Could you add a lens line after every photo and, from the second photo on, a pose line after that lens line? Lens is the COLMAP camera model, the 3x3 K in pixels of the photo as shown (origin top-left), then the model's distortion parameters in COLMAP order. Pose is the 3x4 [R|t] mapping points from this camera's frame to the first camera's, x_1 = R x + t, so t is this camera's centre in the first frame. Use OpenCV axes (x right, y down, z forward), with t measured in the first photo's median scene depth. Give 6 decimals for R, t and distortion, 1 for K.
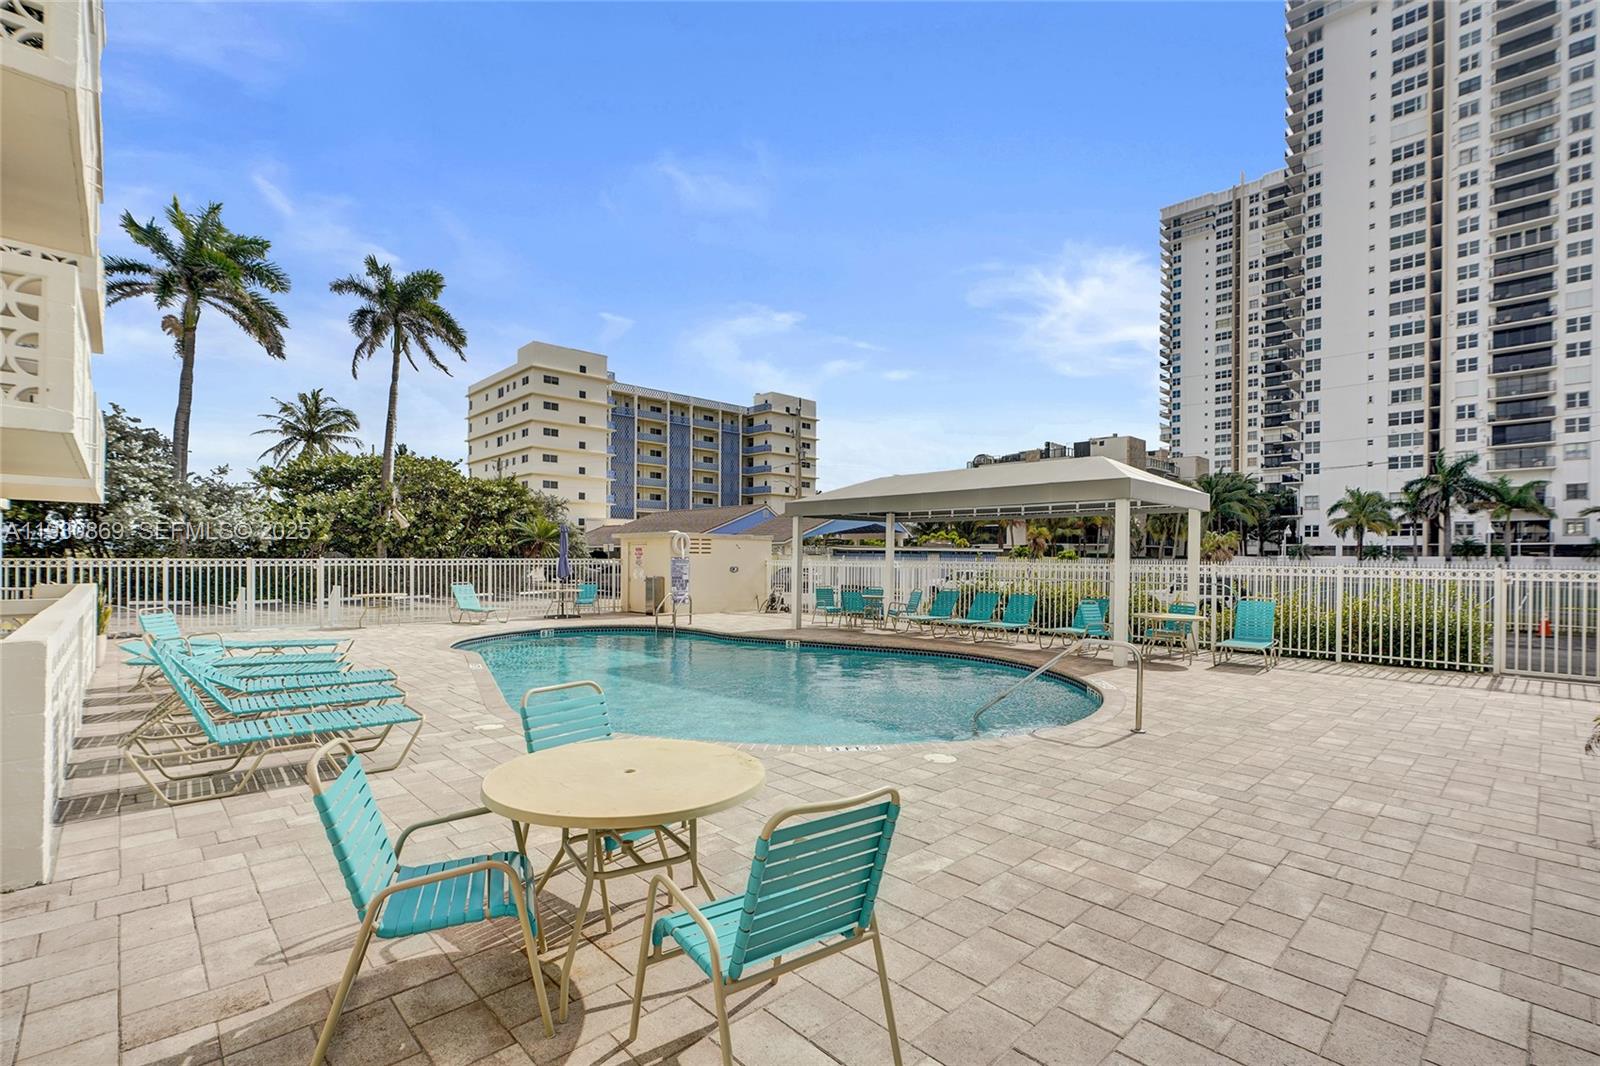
lens RADIAL K [[714.7, 0, 800.9], [0, 714.7, 543.1], [0, 0, 1]] dist [-0.000741, 0.000249]
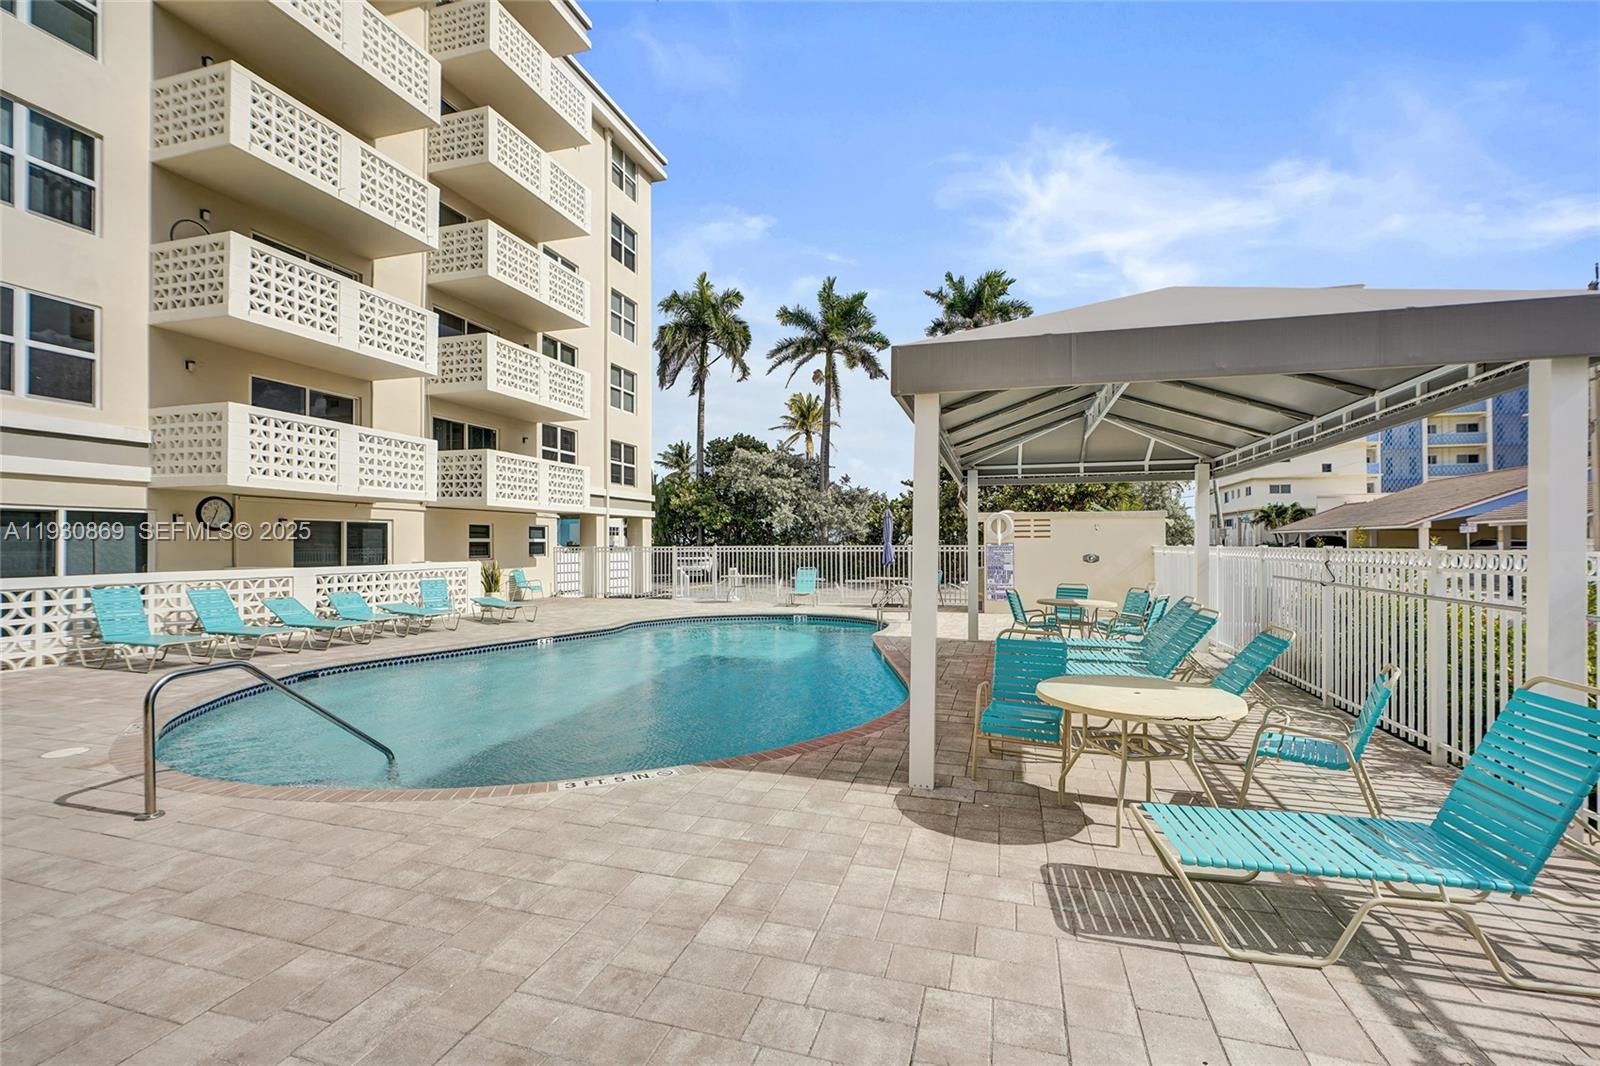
lens RADIAL K [[714.7, 0, 800.9], [0, 714.7, 543.1], [0, 0, 1]] dist [-0.000741, 0.000249]
pose [[0.498926, -0.008088, -0.866607, 0.305427], [0.022022, 0.999752, 0.003349, 0.009416], [0.866365, -0.020756, 0.498980, 0.292703]]
